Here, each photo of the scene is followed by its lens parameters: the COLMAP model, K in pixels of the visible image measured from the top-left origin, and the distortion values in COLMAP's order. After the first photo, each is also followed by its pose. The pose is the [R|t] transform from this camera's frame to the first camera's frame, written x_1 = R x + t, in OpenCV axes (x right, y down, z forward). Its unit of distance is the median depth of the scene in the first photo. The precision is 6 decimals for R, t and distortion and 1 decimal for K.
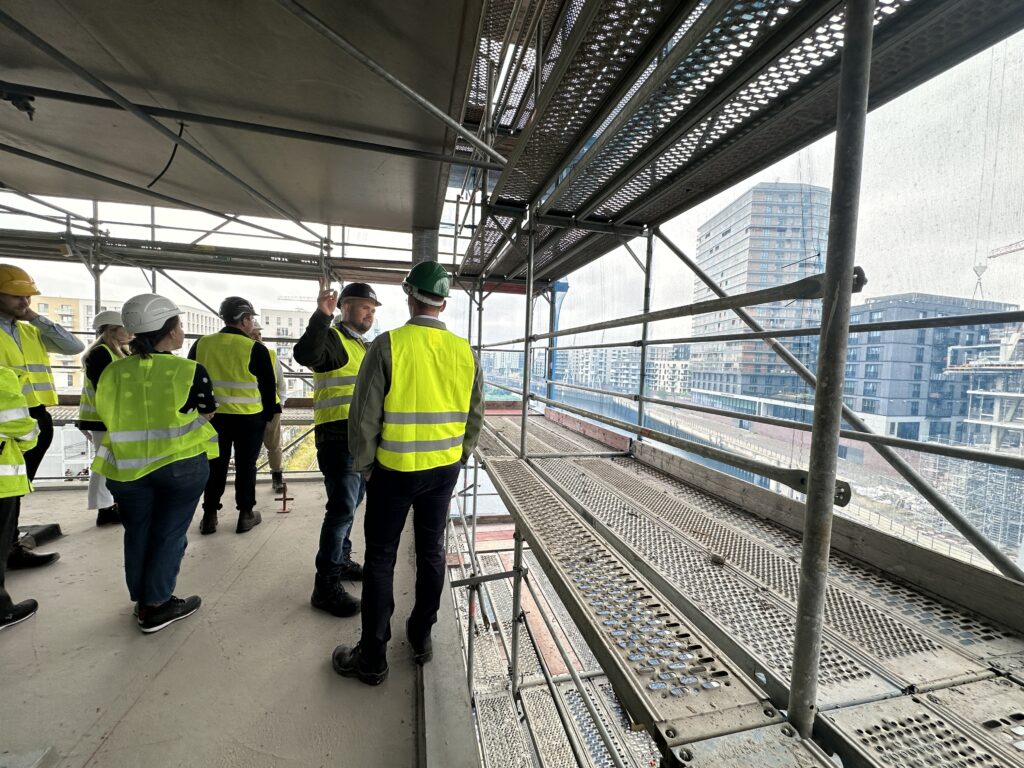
lens RADIAL K [[409.4, 0, 512.9], [0, 409.4, 383.9], [0, 0, 1]] dist [0.001554, 0.000047]
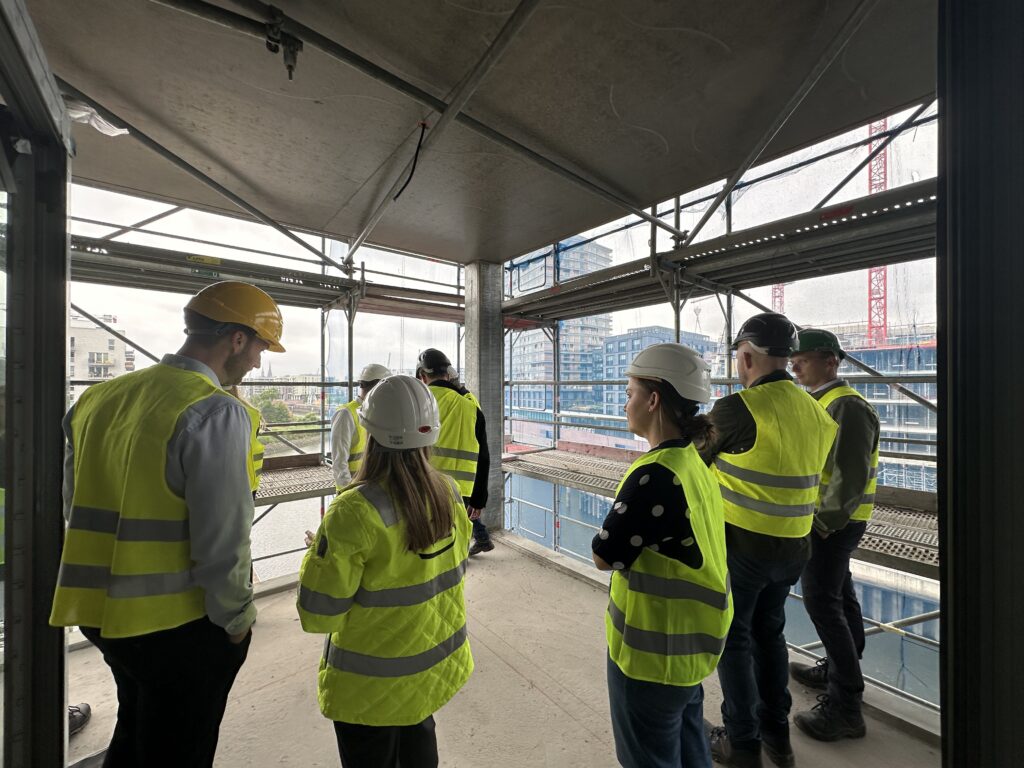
lens RADIAL K [[409.4, 0, 511.2], [0, 409.4, 385.1], [0, 0, 1]] dist [0.001554, 0.000047]
pose [[0.898247, -0.034120, 0.438164, -0.471771], [0.055995, 0.997742, -0.037096, -0.048579], [-0.435909, 0.057857, 0.898129, 0.120650]]
